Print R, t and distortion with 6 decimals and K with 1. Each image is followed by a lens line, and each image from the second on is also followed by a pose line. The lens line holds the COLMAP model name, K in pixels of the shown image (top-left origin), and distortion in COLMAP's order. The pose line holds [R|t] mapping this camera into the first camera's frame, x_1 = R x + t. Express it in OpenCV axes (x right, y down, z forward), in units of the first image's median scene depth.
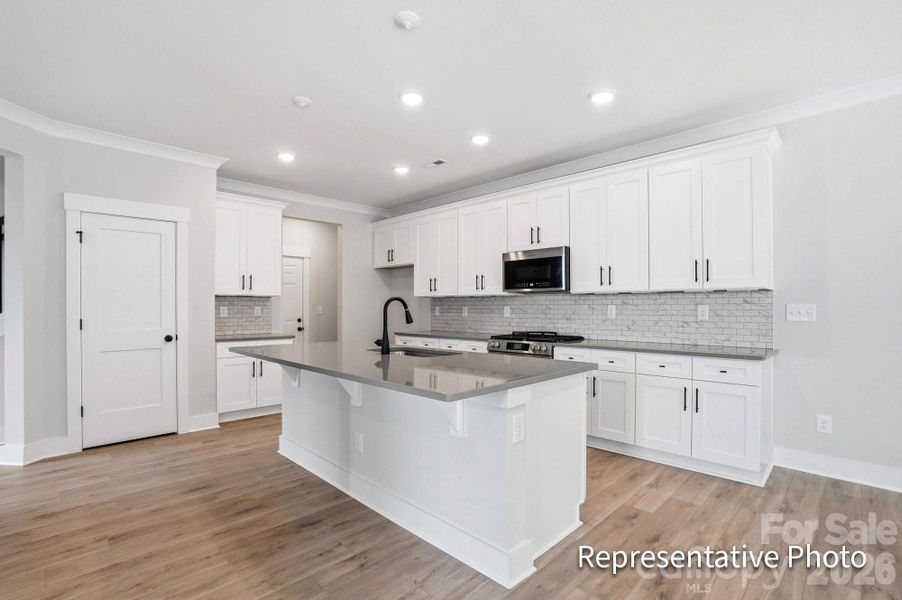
lens RADIAL K [[422.4, 0, 453.9], [0, 422.4, 307.2], [0, 0, 1]] dist [-0.049160, 0.019699]
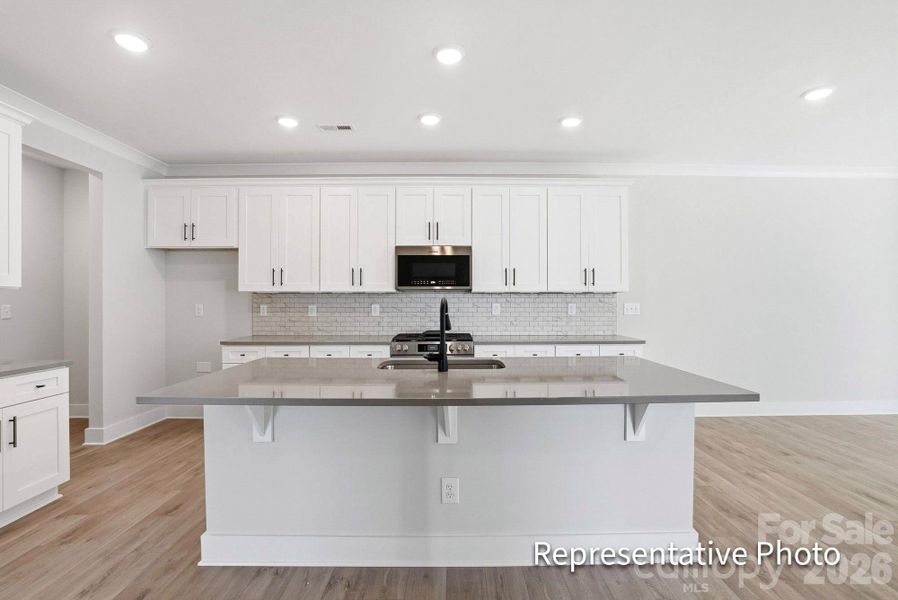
lens RADIAL K [[424.7, 0, 449.0], [0, 424.7, 300.0], [0, 0, 1]] dist [-0.053238, 0.021285]
pose [[0.705636, 0.000378, 0.708575, -0.496965], [0.000628, 0.999999, -0.001158, -0.012441], [-0.708574, 0.001262, 0.705635, 0.306507]]
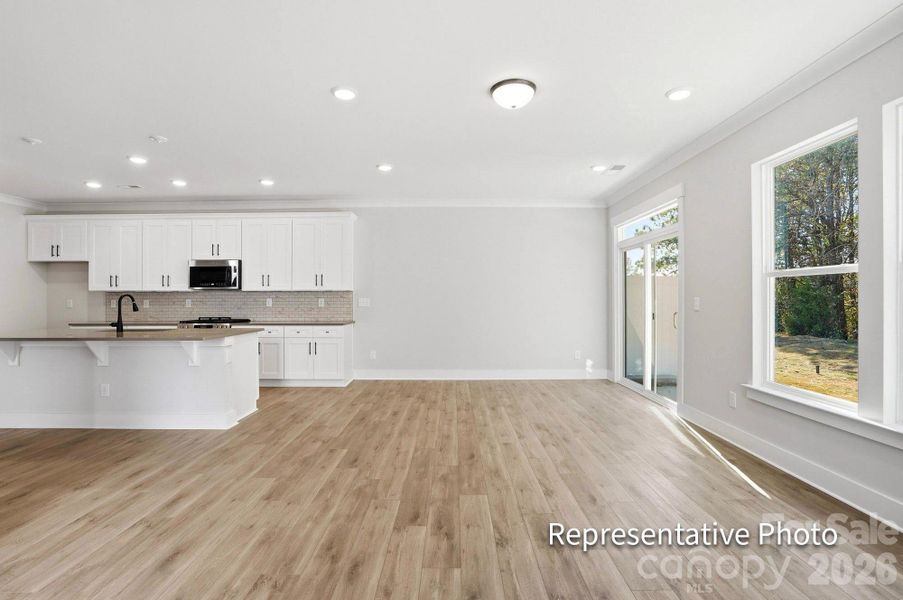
lens RADIAL K [[427.1, 0, 451.5], [0, 427.1, 300.0], [0, 0, 1]] dist [-0.053238, 0.021285]
pose [[0.714323, -0.002525, 0.699811, -0.247065], [0.001657, 0.999997, 0.001917, -0.001742], [-0.699814, -0.000210, 0.714325, -0.612582]]
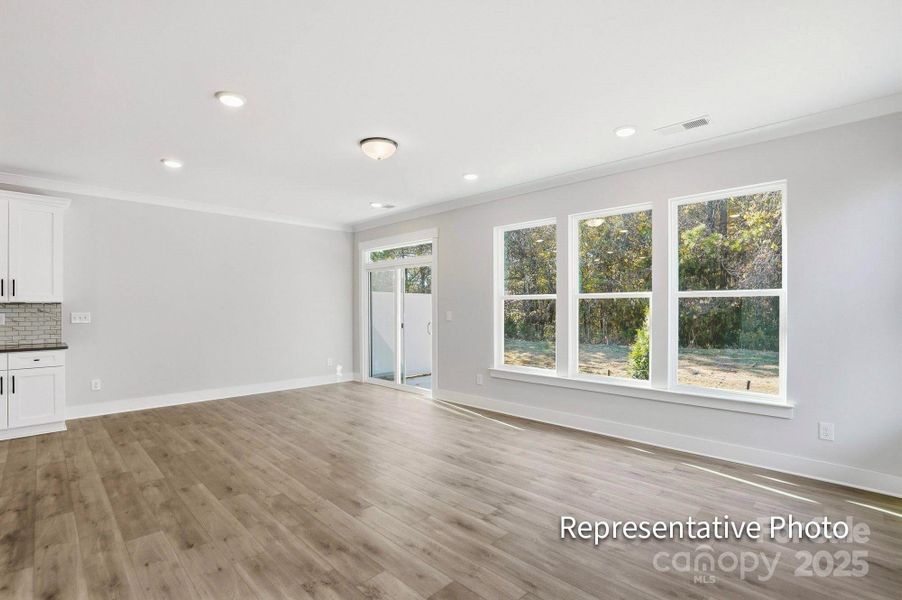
lens RADIAL K [[422.4, 0, 453.9], [0, 422.4, 307.2], [0, 0, 1]] dist [-0.049160, 0.019699]
pose [[-0.004920, 0.001911, 0.999986, -0.550768], [0.001987, 0.999996, -0.001901, -0.016122], [-0.999986, 0.001977, -0.004924, -0.313185]]
